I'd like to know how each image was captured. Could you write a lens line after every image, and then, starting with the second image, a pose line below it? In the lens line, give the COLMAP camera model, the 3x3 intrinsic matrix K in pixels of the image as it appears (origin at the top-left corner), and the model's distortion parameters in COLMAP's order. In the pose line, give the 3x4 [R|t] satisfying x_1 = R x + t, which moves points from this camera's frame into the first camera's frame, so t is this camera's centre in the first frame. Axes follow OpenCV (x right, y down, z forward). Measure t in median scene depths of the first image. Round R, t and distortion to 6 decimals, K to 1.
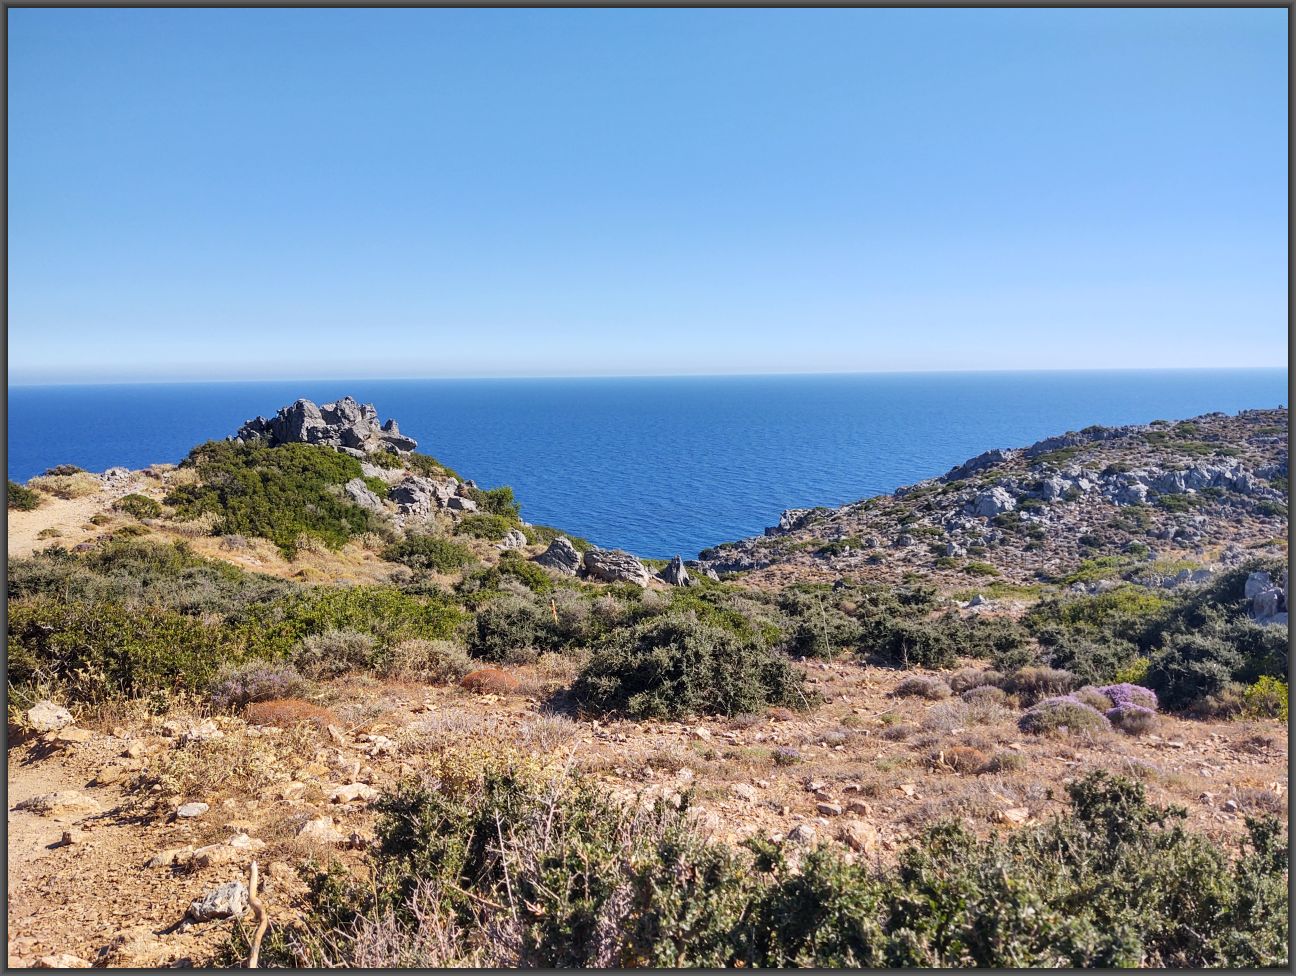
lens RADIAL K [[889.9, 0, 641.8], [0, 889.9, 479.0], [0, 0, 1]] dist [0.000646, -0.010170]
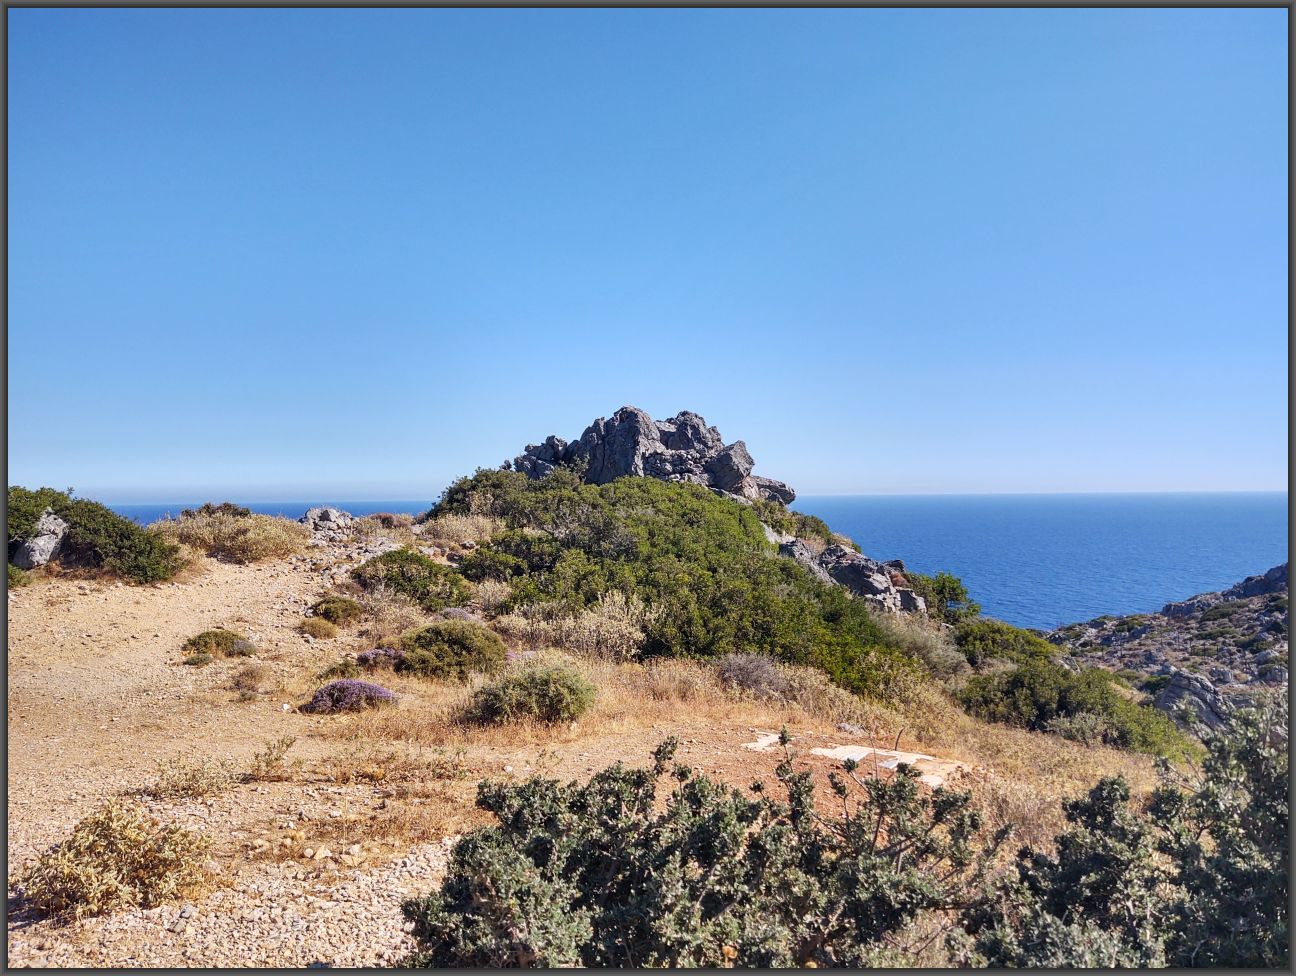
lens RADIAL K [[889.9, 0, 641.8], [0, 889.9, 479.0], [0, 0, 1]] dist [0.000646, -0.010170]
pose [[0.996508, 0.000254, -0.083495, -0.284955], [-0.011404, 0.991039, -0.133083, 0.024996], [0.082713, 0.133570, 0.987582, 0.401857]]
